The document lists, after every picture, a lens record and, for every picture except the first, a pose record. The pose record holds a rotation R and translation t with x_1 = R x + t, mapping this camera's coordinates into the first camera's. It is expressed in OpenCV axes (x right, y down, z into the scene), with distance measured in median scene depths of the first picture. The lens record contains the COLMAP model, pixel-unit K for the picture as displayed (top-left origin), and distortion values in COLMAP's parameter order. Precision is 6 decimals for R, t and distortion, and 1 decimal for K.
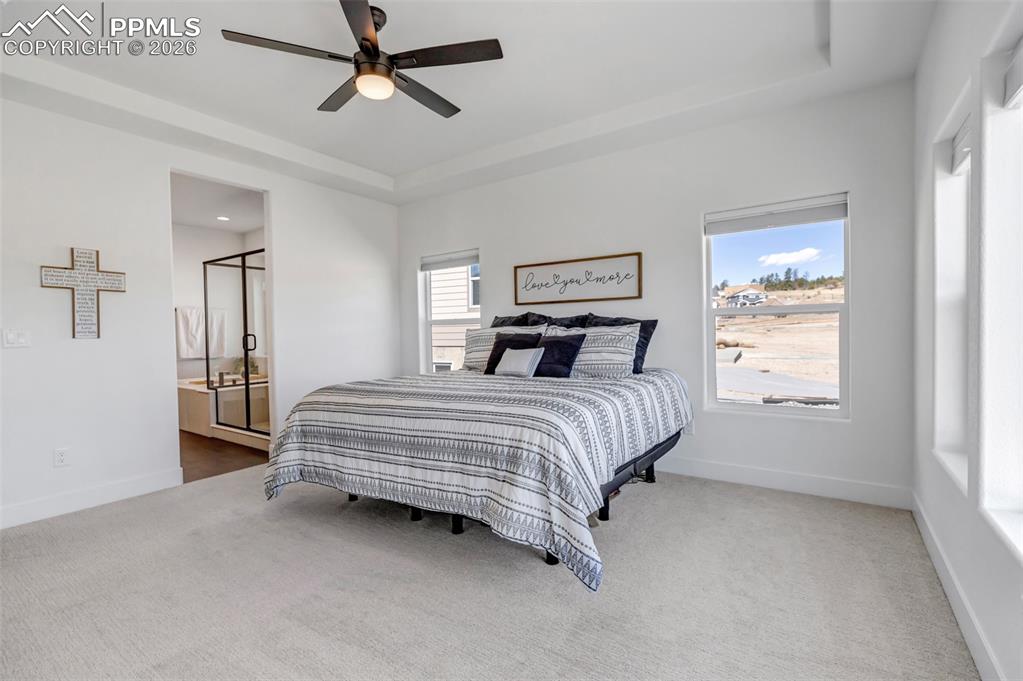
lens RADIAL K [[470.7, 0, 507.4], [0, 470.7, 343.8], [0, 0, 1]] dist [0.001343, -0.000212]
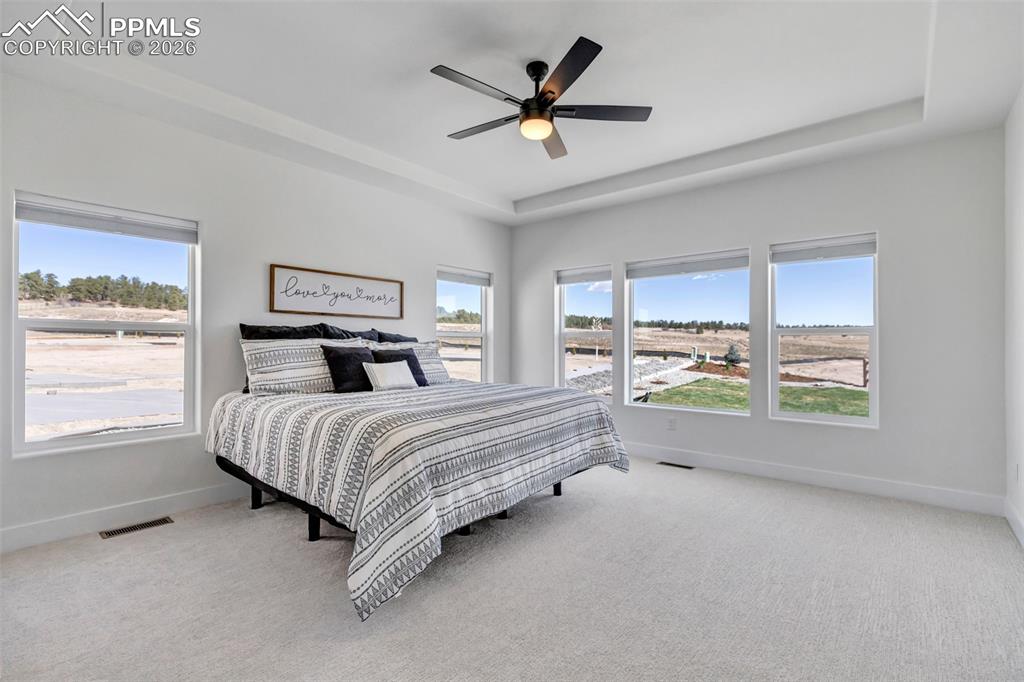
lens RADIAL K [[471.1, 0, 511.3], [0, 471.1, 336.5], [0, 0, 1]] dist [0.001343, -0.000212]
pose [[0.076917, 0.036287, 0.996377, -0.897700], [0.022811, 0.999012, -0.038144, 0.000760], [-0.996777, 0.025662, 0.076013, 0.622770]]
